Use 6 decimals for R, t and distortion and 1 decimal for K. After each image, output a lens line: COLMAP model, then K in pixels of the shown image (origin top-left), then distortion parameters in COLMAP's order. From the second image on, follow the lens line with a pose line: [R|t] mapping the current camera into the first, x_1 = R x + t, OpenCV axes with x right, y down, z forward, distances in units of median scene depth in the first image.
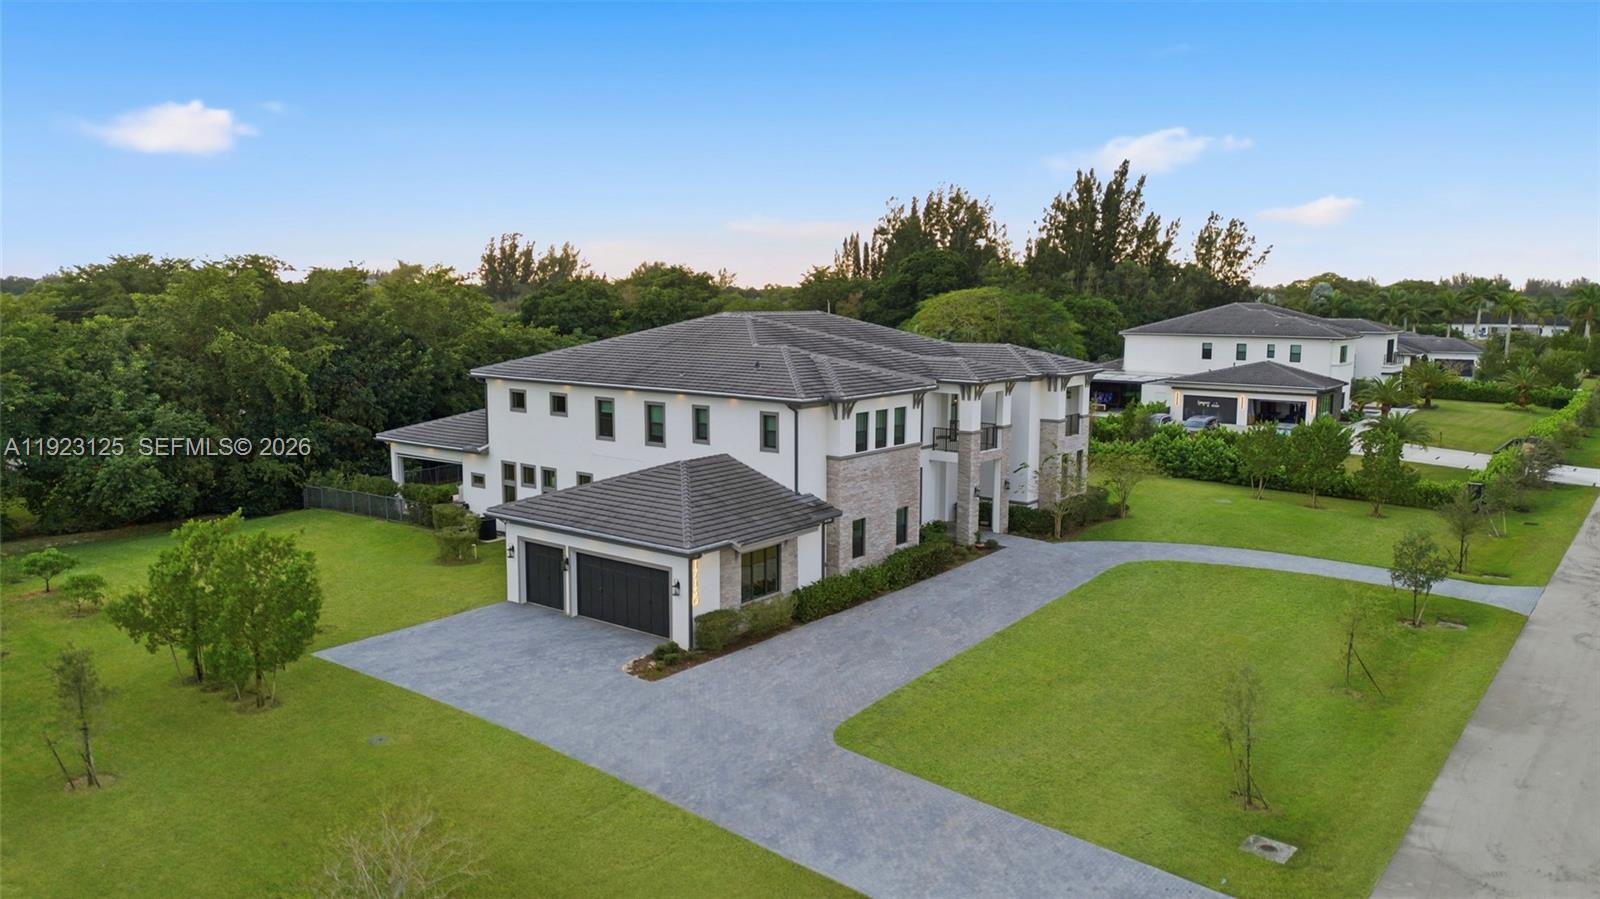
lens RADIAL K [[1130.4, 0, 797.2], [0, 1130.4, 444.9], [0, 0, 1]] dist [0.038804, -0.066671]
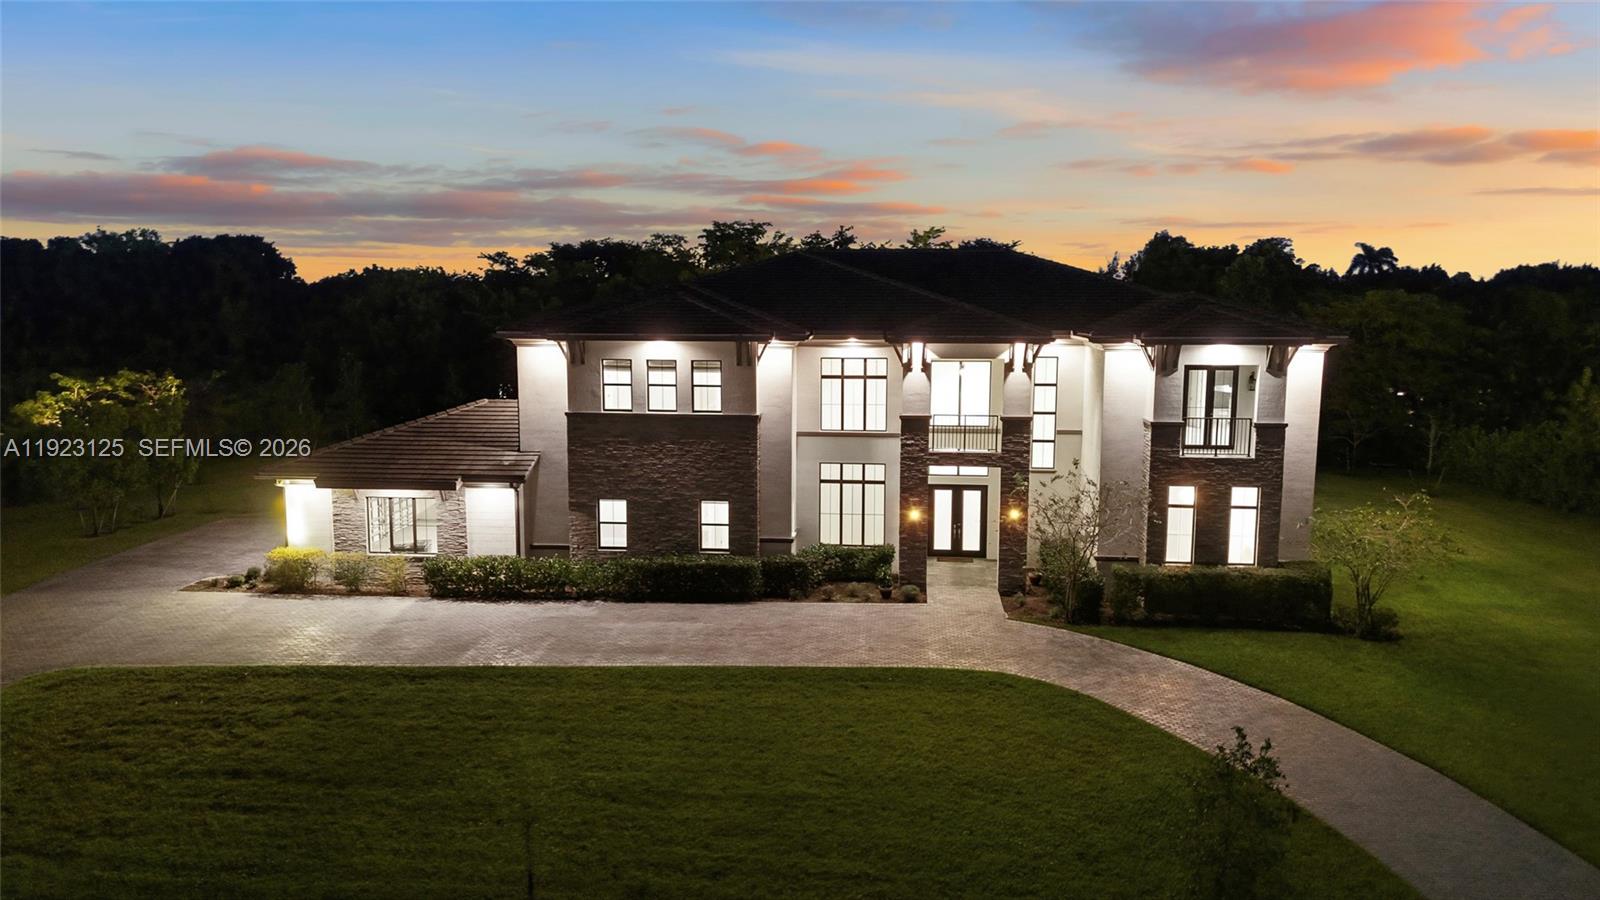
lens RADIAL K [[1130.4, 0, 797.2], [0, 1130.4, 445.4], [0, 0, 1]] dist [0.038804, -0.066671]
pose [[0.560031, 0.106034, -0.821658, 0.737497], [-0.113433, 0.992249, 0.050734, -0.026343], [0.820669, 0.064791, 0.567718, 0.644445]]
